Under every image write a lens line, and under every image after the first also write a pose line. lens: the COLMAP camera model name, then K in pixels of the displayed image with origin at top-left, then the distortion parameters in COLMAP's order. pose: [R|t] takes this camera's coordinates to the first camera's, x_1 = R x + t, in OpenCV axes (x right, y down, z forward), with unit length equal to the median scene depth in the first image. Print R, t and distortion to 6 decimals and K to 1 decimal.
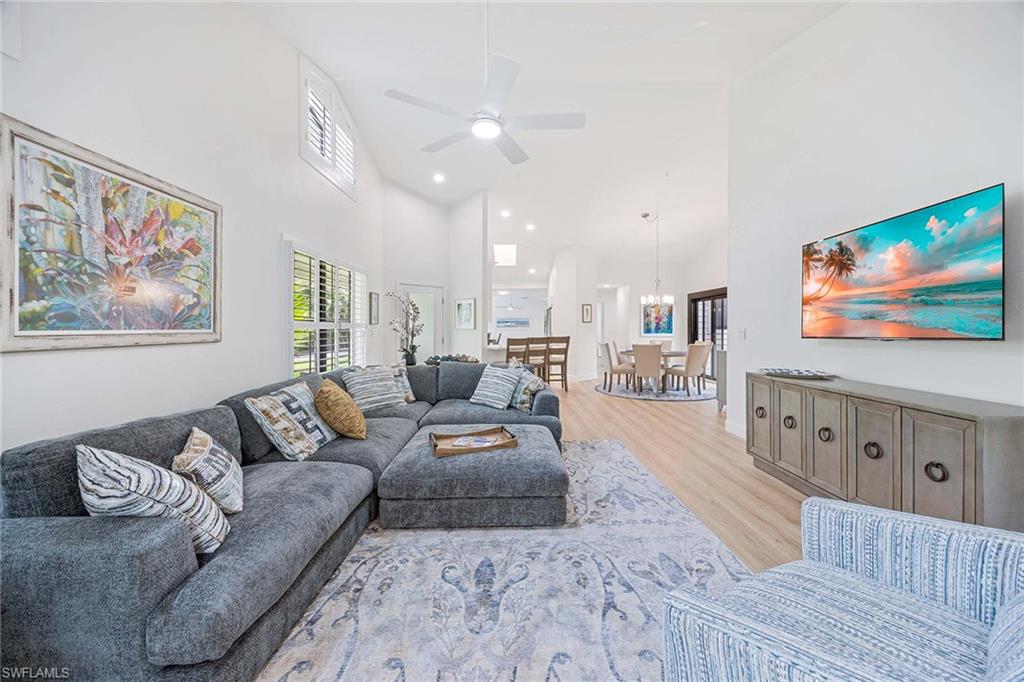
lens RADIAL K [[394.1, 0, 510.2], [0, 394.1, 327.0], [0, 0, 1]] dist [-0.006901, 0.000263]
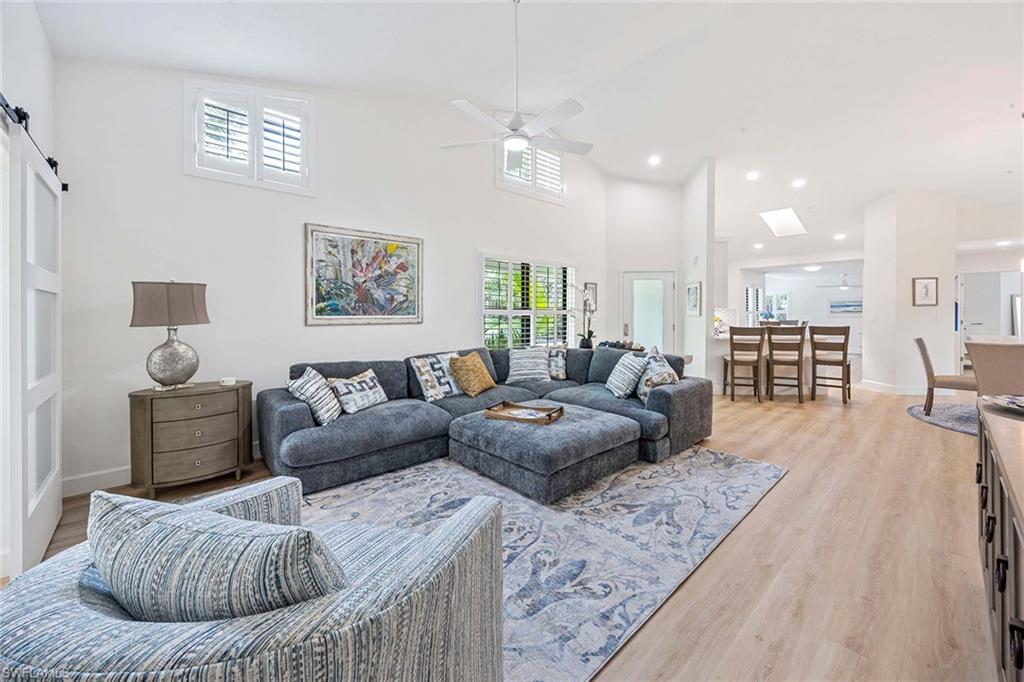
lens RADIAL K [[394.1, 0, 506.7], [0, 394.1, 313.1], [0, 0, 1]] dist [-0.006901, 0.000263]
pose [[0.657980, -0.002356, -0.753031, 0.801019], [0.002163, 0.999997, -0.001239, -0.001666], [0.753032, -0.000814, 0.657983, 0.217202]]
